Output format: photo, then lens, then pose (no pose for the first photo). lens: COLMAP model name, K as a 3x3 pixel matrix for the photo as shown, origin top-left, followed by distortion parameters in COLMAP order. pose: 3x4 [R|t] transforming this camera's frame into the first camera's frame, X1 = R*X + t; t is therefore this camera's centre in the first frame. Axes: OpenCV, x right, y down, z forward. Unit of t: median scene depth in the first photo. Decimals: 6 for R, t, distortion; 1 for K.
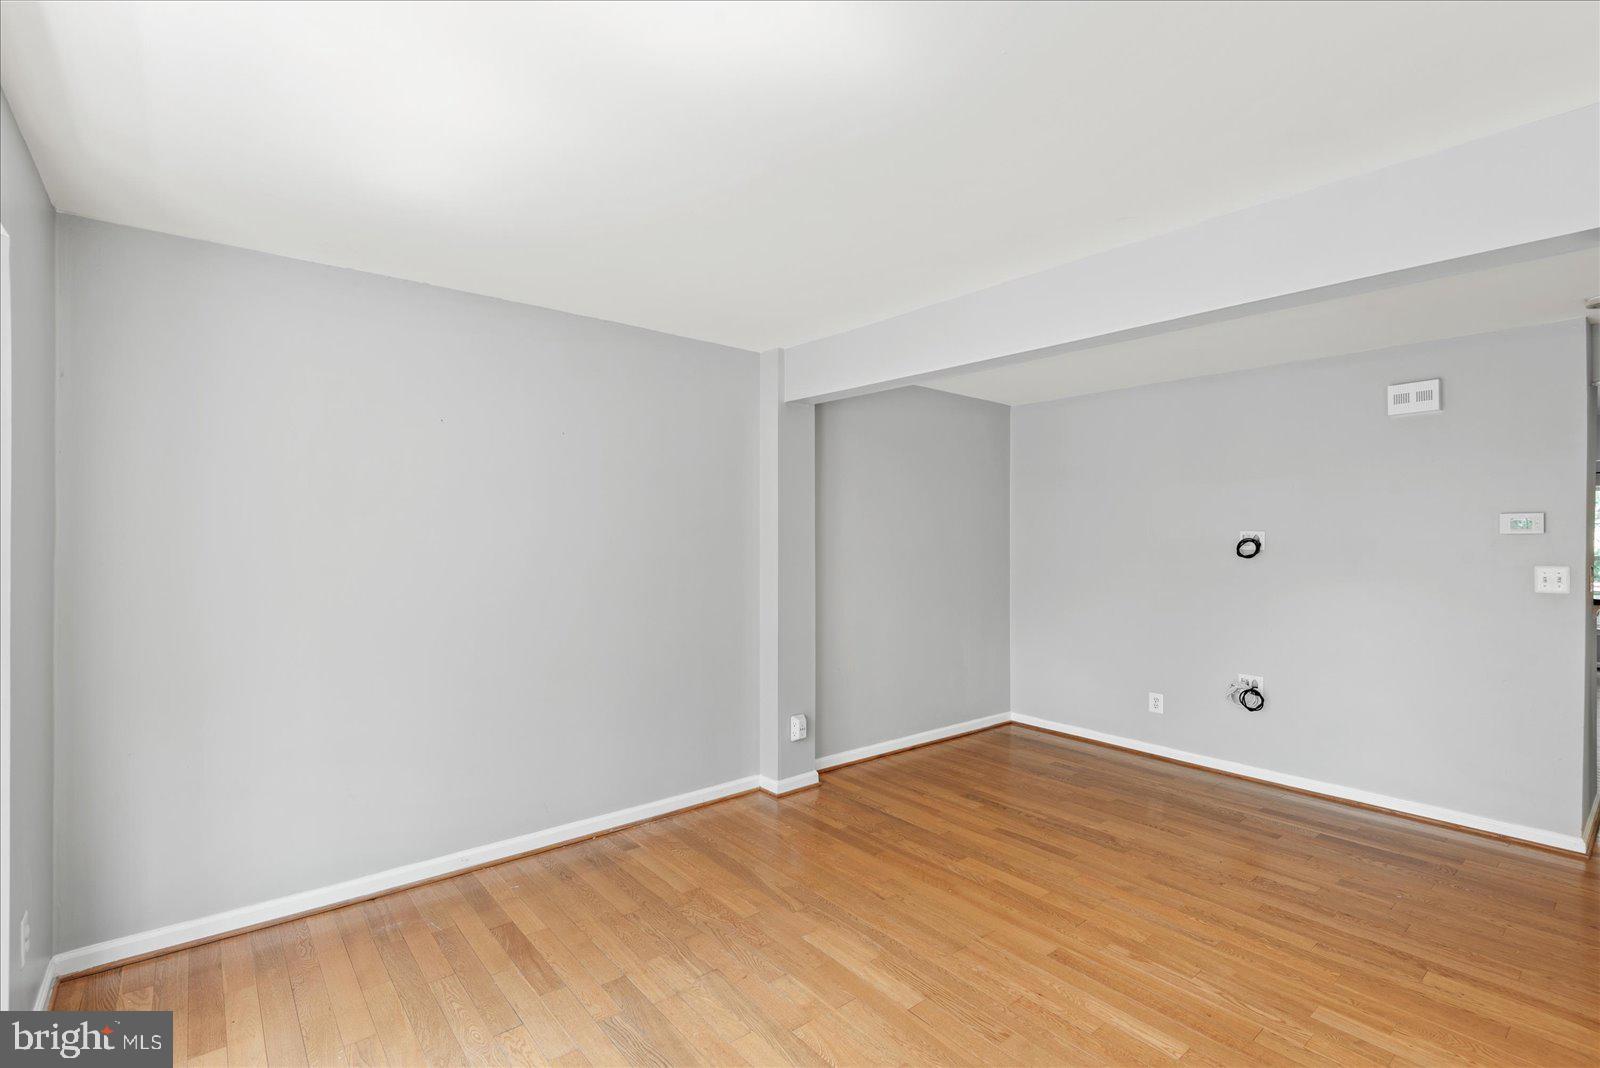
lens RADIAL K [[734.2, 0, 800.0], [0, 734.2, 532.1], [0, 0, 1]] dist [0.003877, 0.000005]
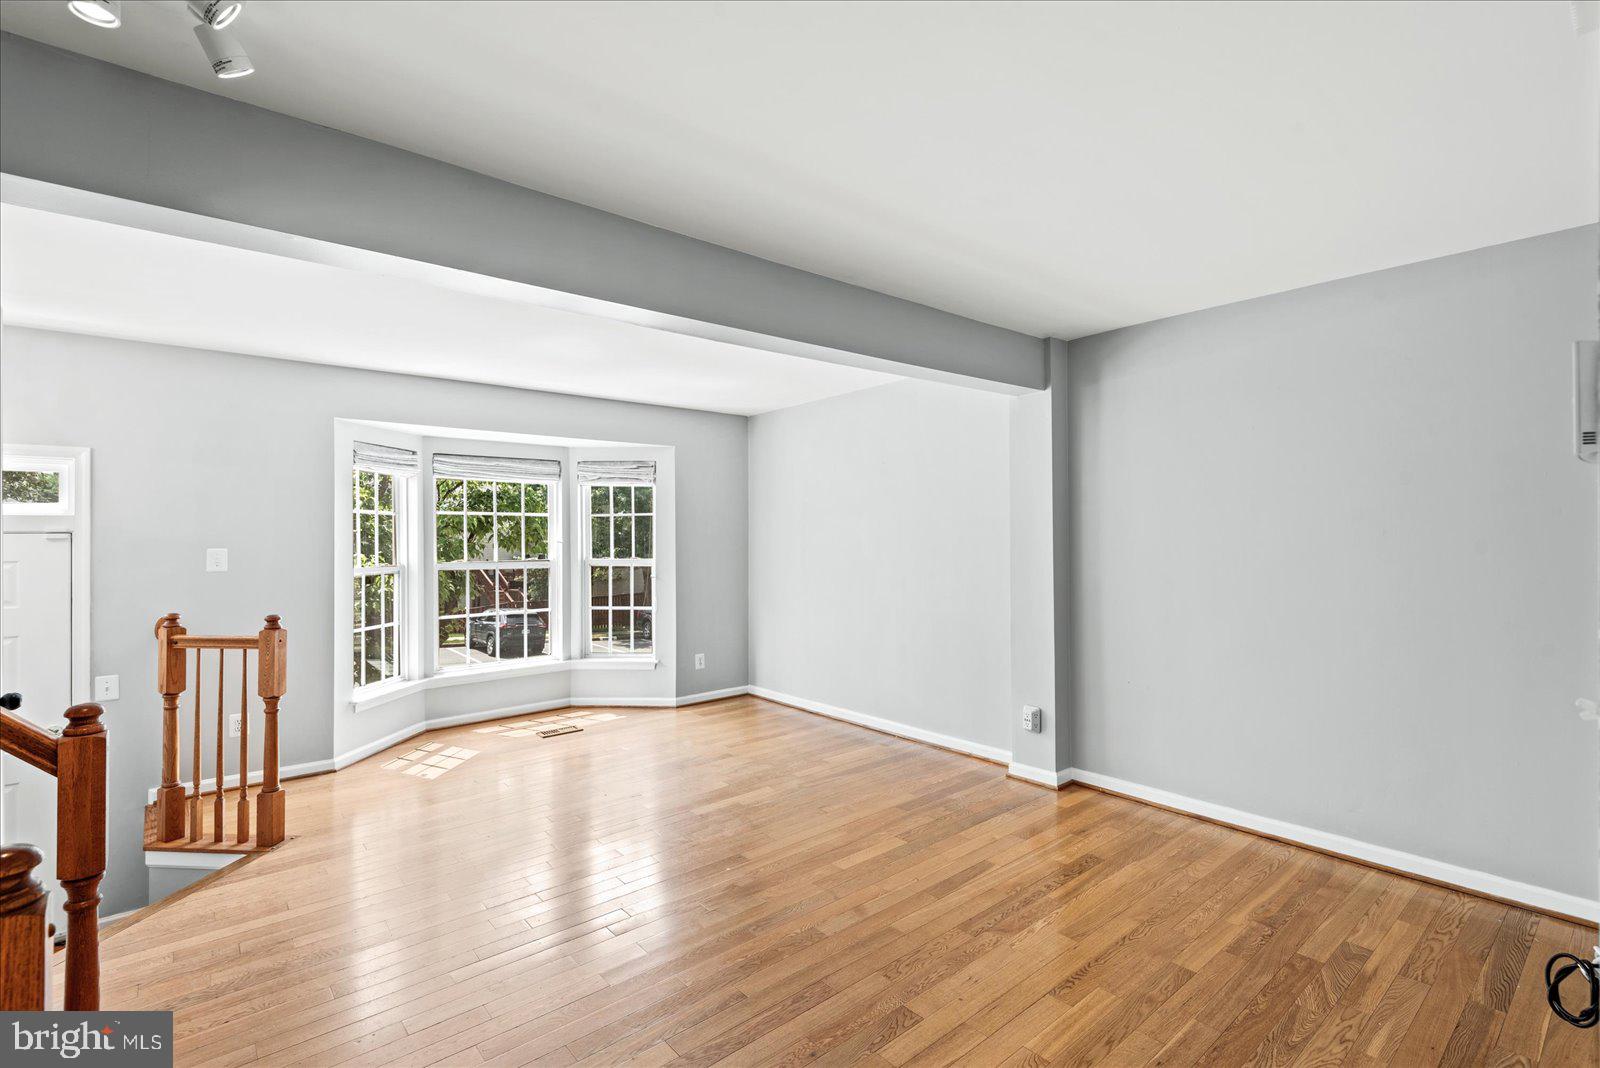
lens RADIAL K [[734.2, 0, 801.7], [0, 734.2, 537.5], [0, 0, 1]] dist [0.003877, 0.000005]
pose [[0.013284, -0.006961, -0.999888, 1.150830], [-0.000241, 0.999976, -0.006965, 0.032369], [0.999912, 0.000334, 0.013282, 0.786918]]
